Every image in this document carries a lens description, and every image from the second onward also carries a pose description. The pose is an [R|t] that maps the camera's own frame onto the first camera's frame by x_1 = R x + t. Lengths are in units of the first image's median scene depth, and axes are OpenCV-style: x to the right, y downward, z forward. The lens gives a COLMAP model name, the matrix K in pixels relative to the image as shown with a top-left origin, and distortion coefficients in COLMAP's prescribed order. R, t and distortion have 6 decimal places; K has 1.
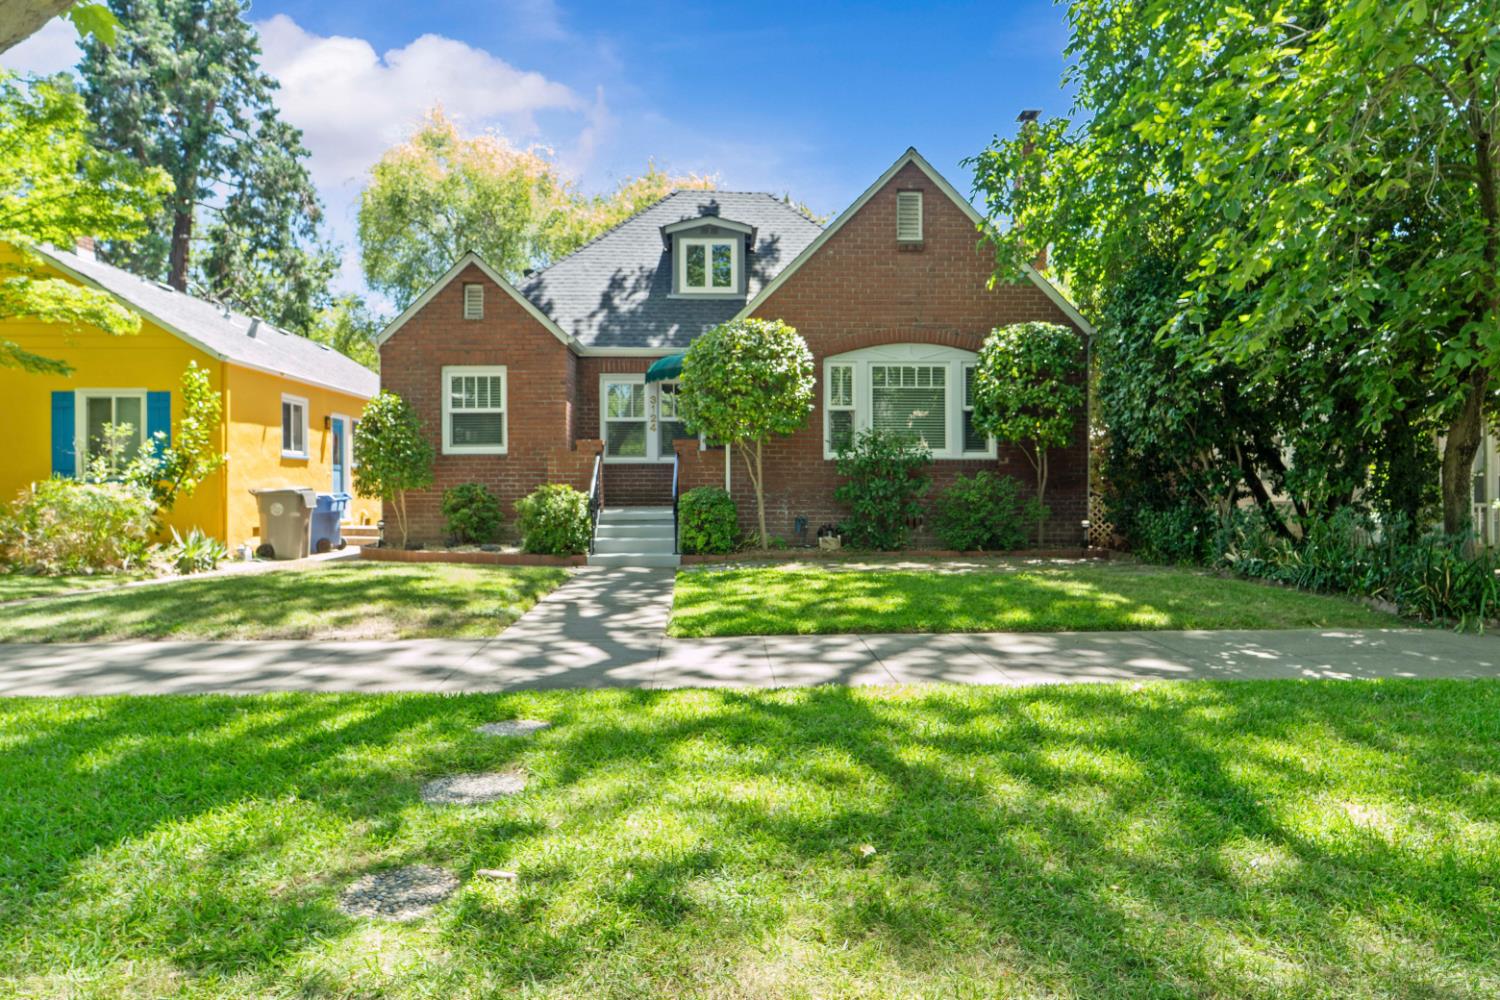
lens RADIAL K [[945.4, 0, 758.7], [0, 945.4, 498.9], [0, 0, 1]] dist [-0.000088, 0.004129]
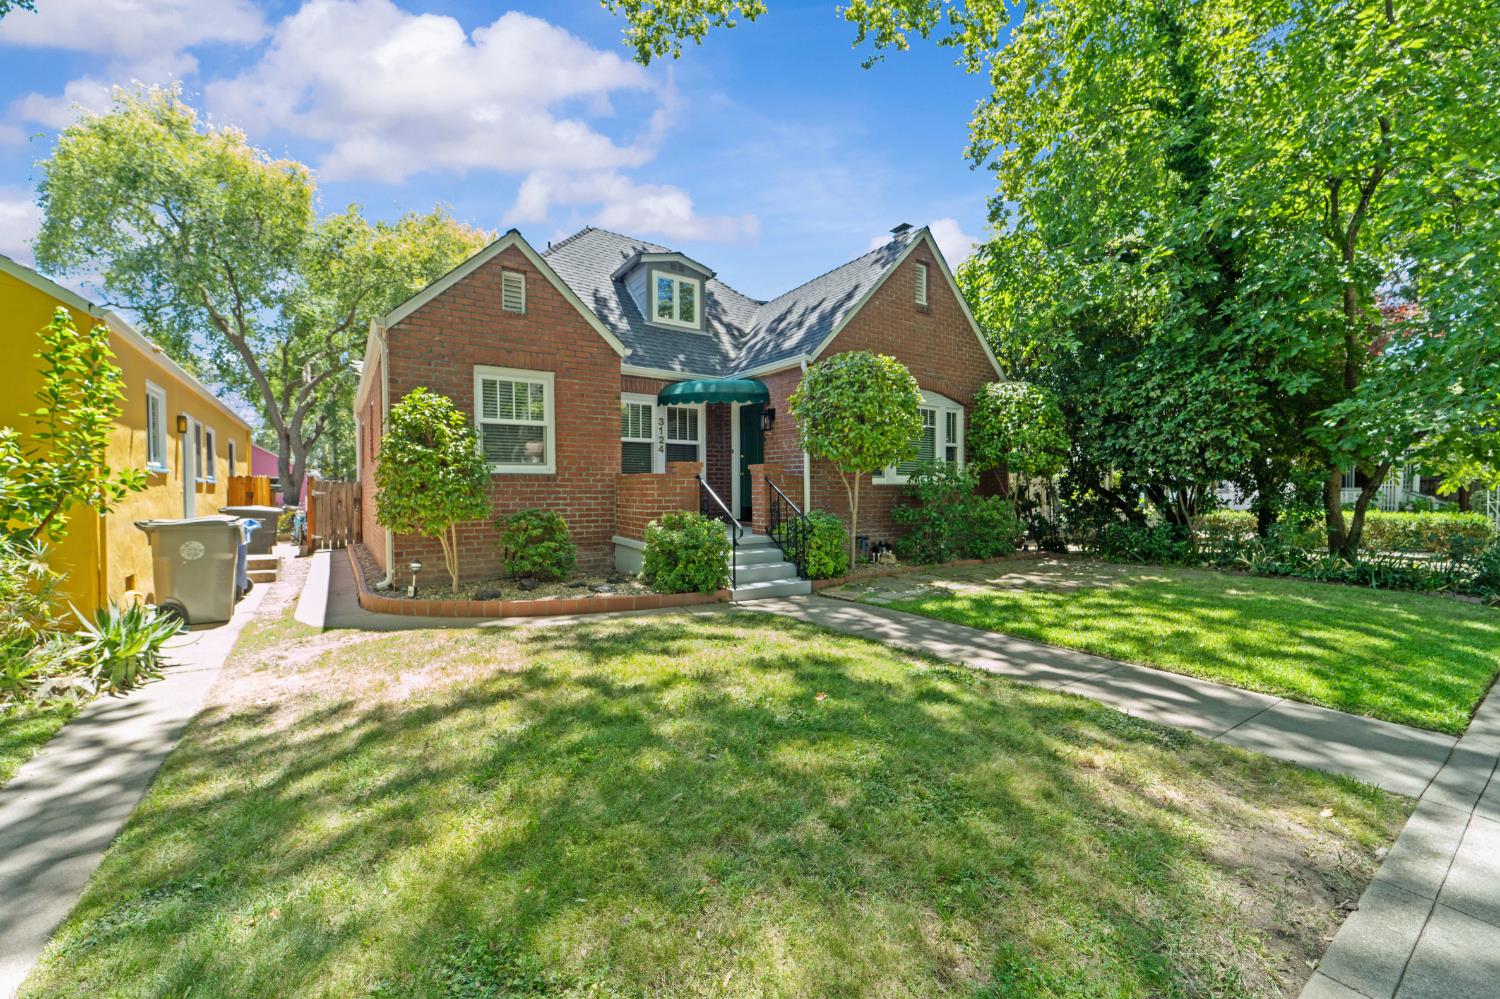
lens RADIAL K [[605.9, 0, 746.9], [0, 605.9, 498.2], [0, 0, 1]] dist [-0.002728, -0.000022]
pose [[0.839044, -0.007110, 0.544018, -0.419206], [0.006119, 0.999975, 0.003631, -0.025748], [-0.544030, 0.000282, 0.839066, 0.432323]]
